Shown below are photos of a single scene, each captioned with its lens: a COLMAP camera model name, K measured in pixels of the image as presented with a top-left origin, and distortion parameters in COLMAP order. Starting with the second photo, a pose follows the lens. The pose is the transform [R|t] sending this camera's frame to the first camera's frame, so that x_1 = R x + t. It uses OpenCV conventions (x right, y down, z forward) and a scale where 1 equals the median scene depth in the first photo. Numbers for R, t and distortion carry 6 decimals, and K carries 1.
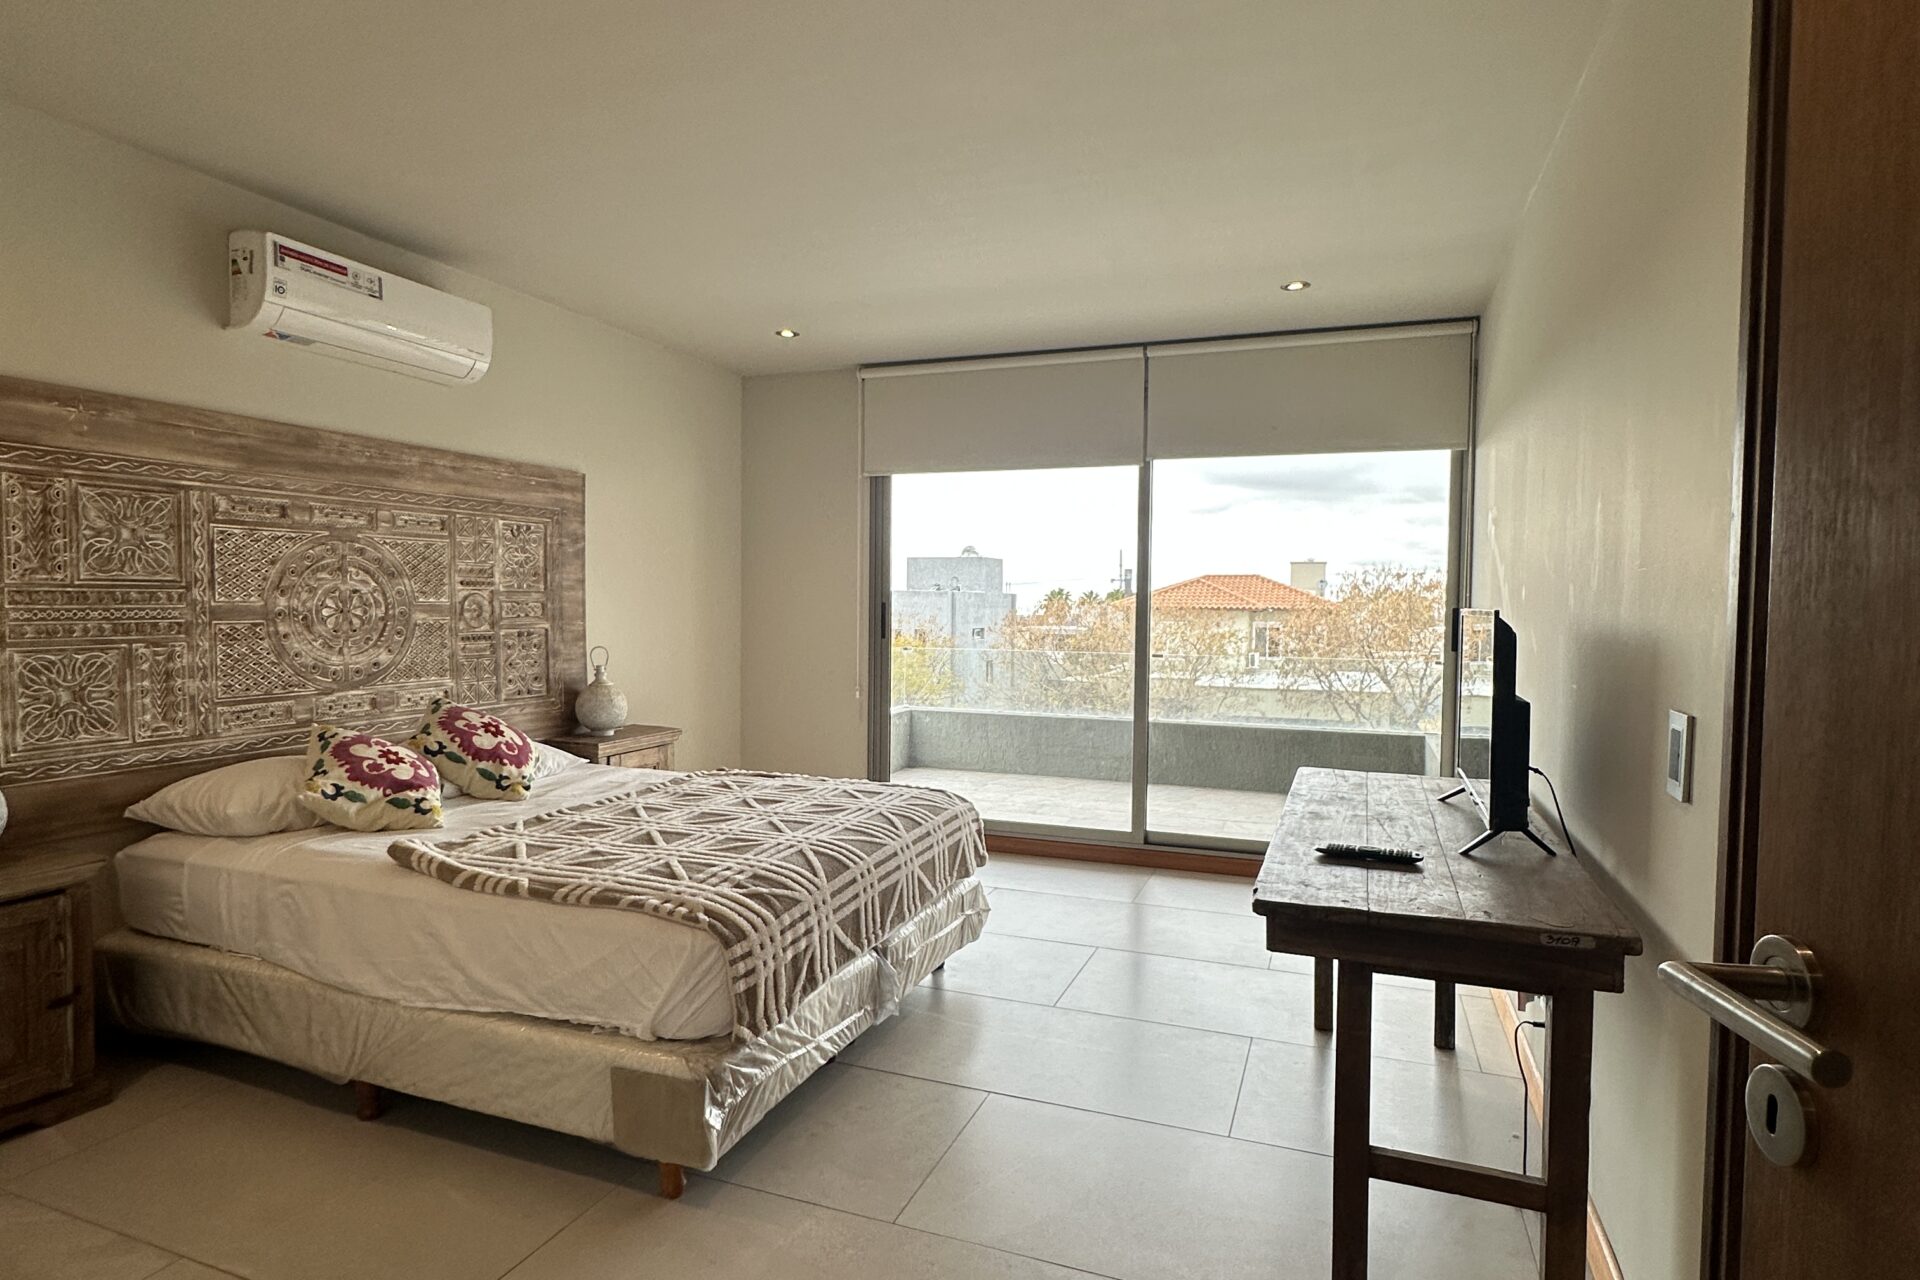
lens RADIAL K [[1011.1, 0, 963.5], [0, 1011.1, 640.8], [0, 0, 1]] dist [-0.002743, 0.001580]
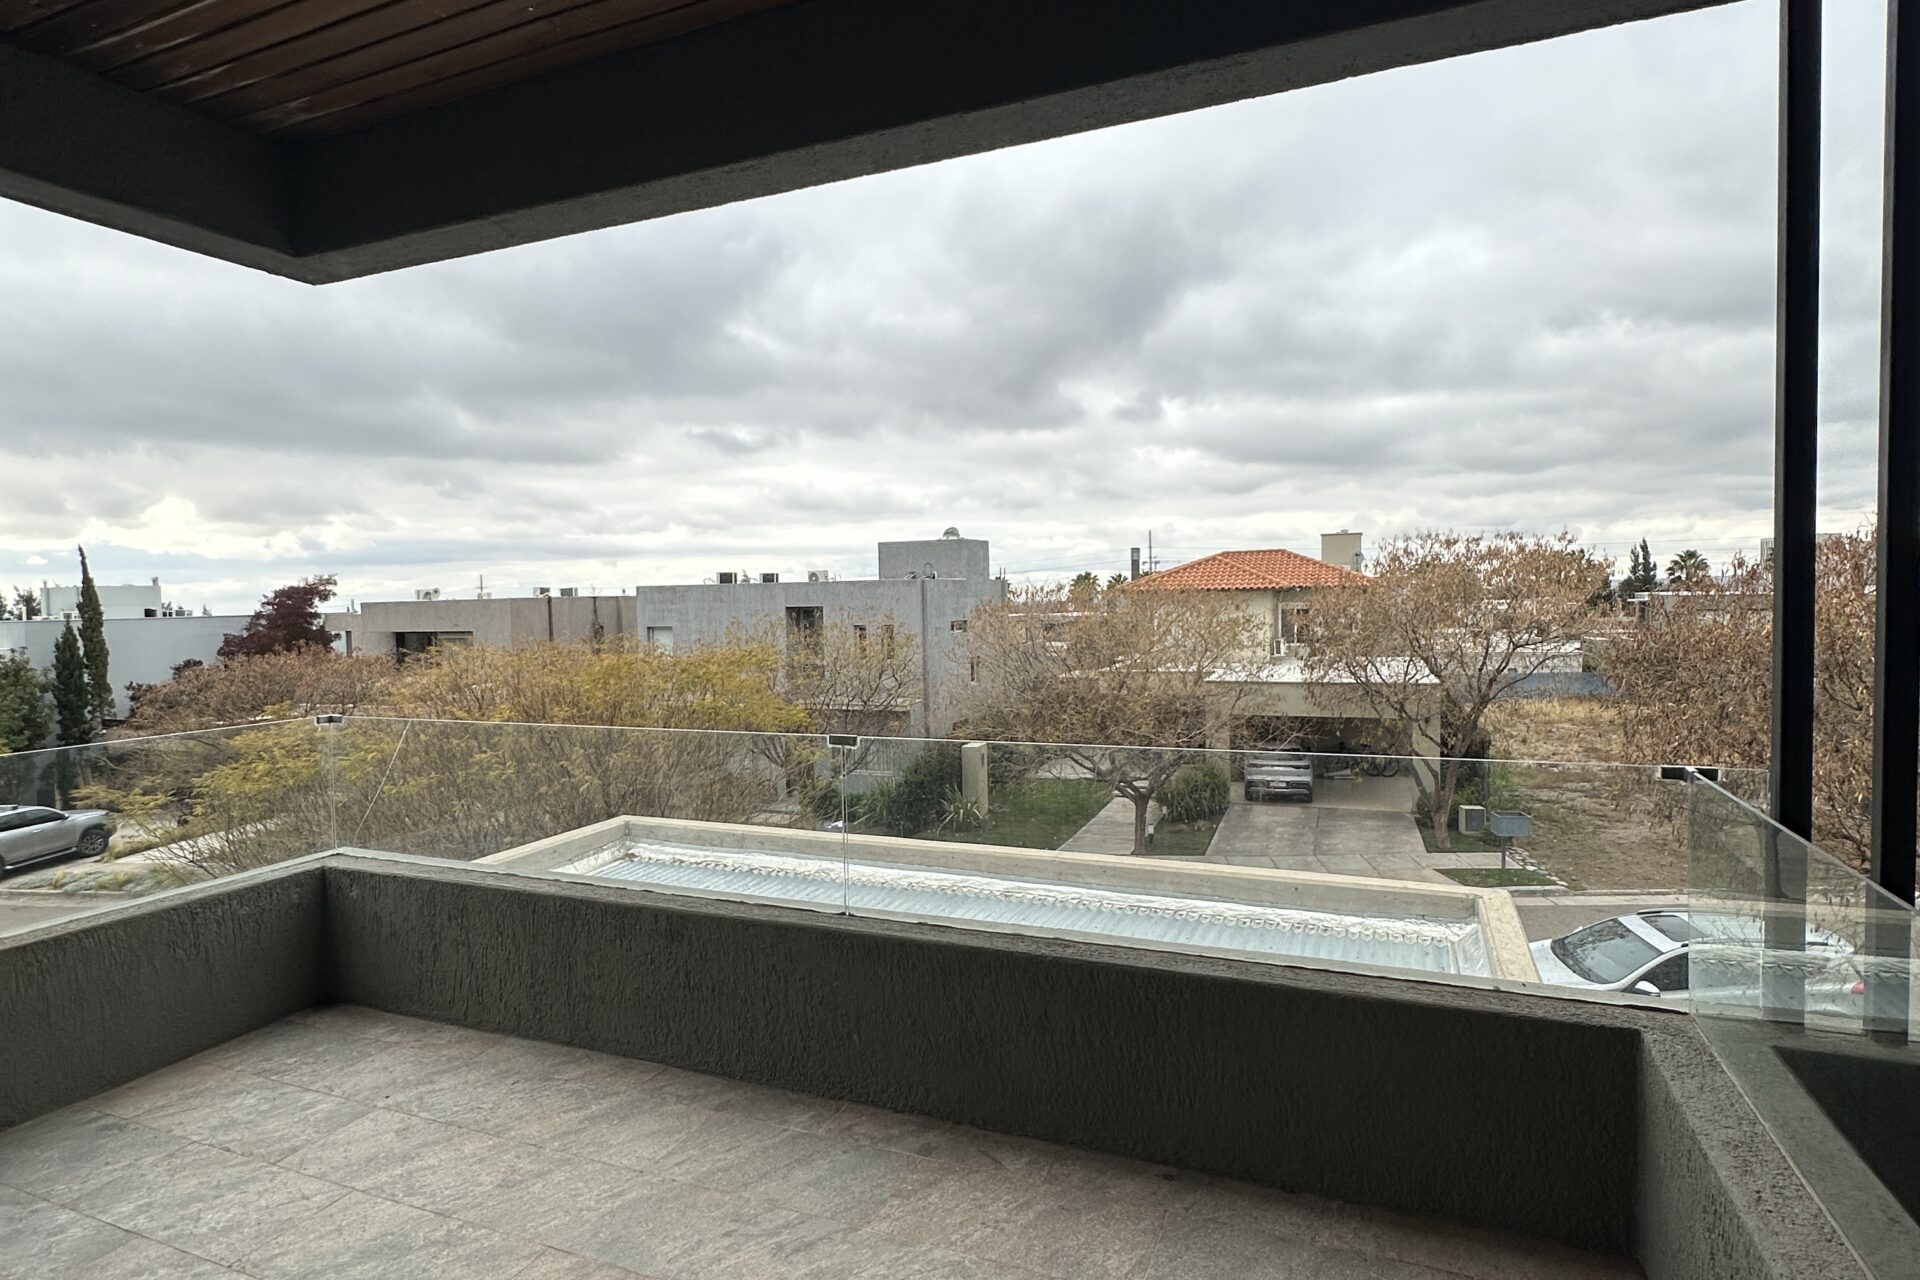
lens RADIAL K [[1011.1, 0, 954.5], [0, 1011.1, 637.6], [0, 0, 1]] dist [-0.002743, 0.001580]
pose [[0.998645, -0.029774, -0.042670, 0.060285], [0.030132, 0.999516, 0.007769, -0.005831], [0.042418, -0.009045, 0.999059, 0.155546]]
